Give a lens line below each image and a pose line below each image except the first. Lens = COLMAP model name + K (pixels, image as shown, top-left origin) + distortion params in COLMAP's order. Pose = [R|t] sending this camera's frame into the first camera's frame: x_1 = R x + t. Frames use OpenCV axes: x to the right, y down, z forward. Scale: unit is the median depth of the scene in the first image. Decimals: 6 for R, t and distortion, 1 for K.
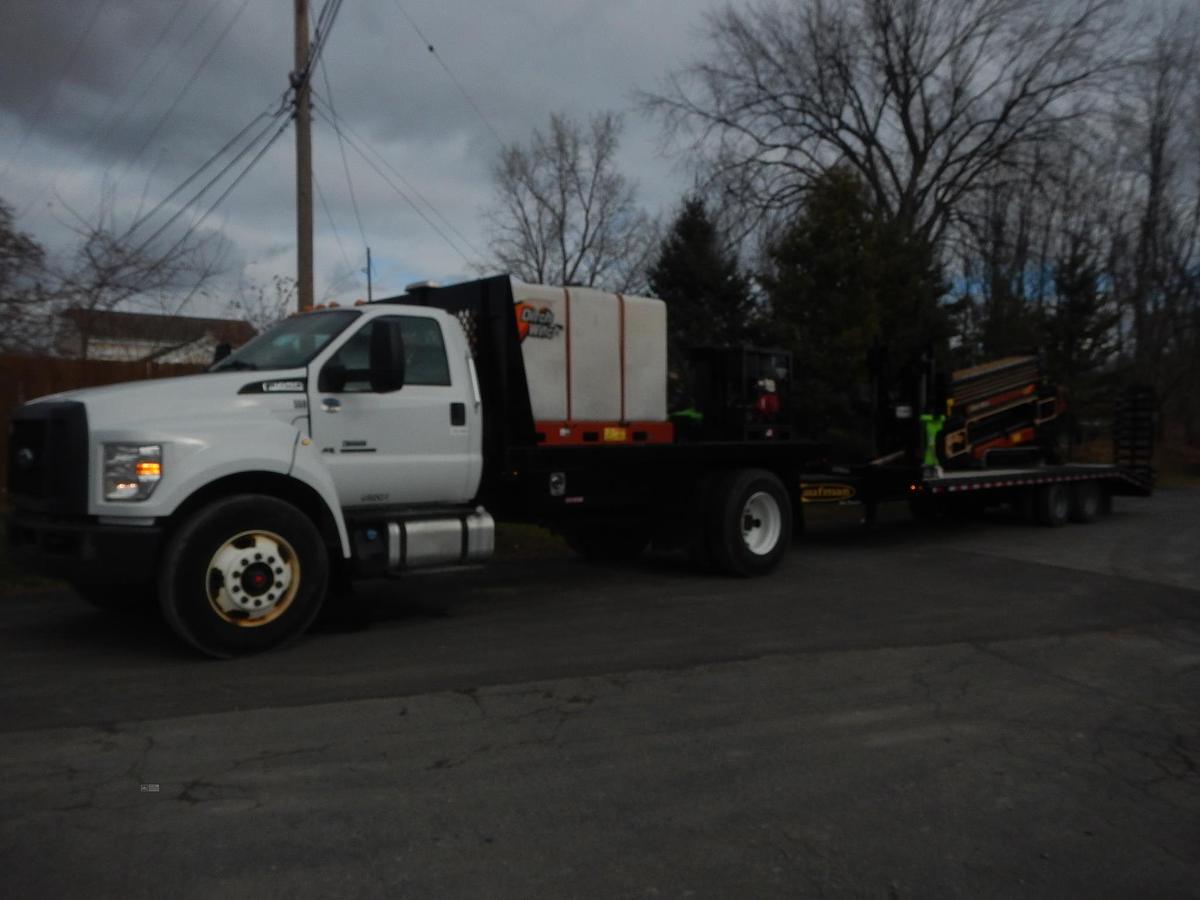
lens RADIAL K [[986.9, 0, 592.4], [0, 986.9, 448.9], [0, 0, 1]] dist [0.010932, -0.023899]
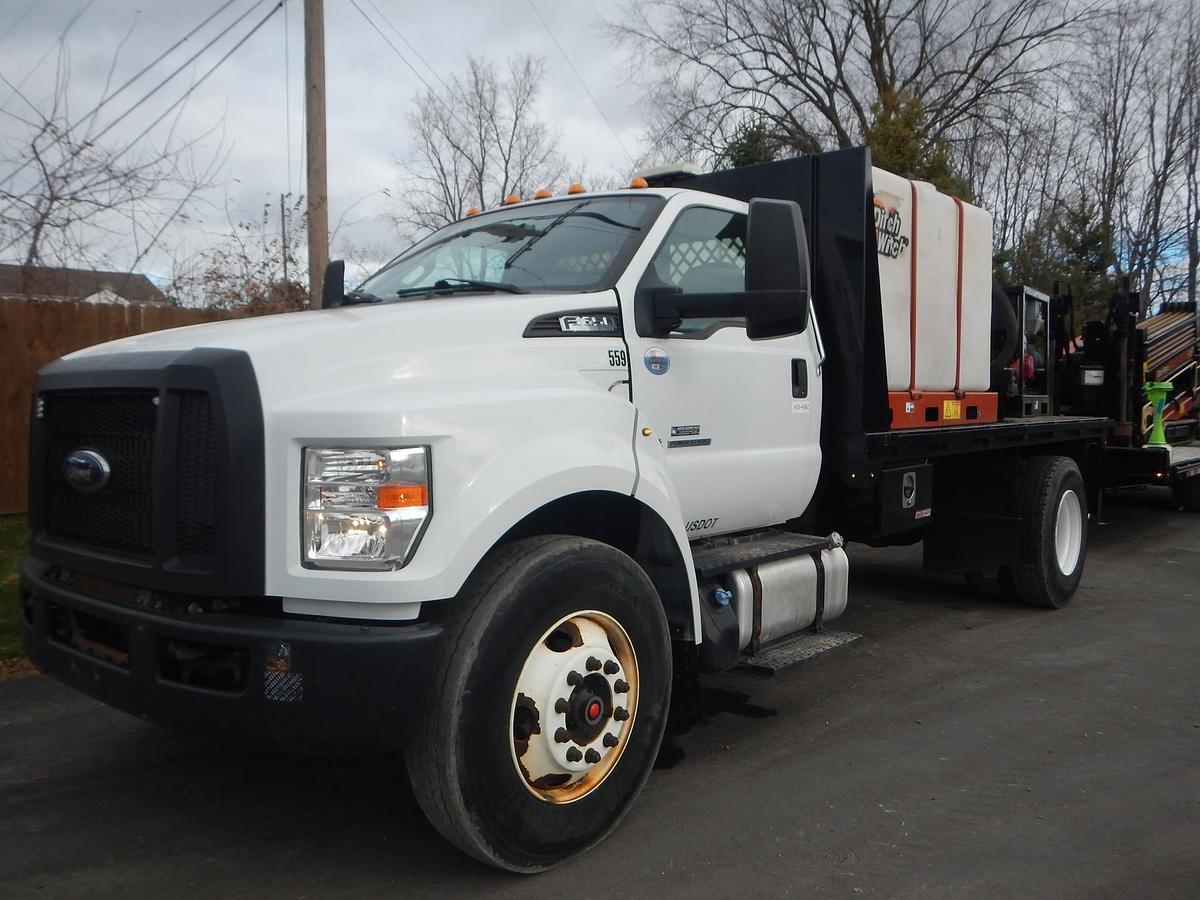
lens RADIAL K [[986.9, 0, 587.2], [0, 986.9, 448.6], [0, 0, 1]] dist [0.010932, -0.023899]
pose [[0.994340, -0.003083, 0.106204, -0.330612], [-0.000871, 0.999309, 0.037161, -0.015127], [-0.106245, -0.037043, 0.993650, 0.429128]]
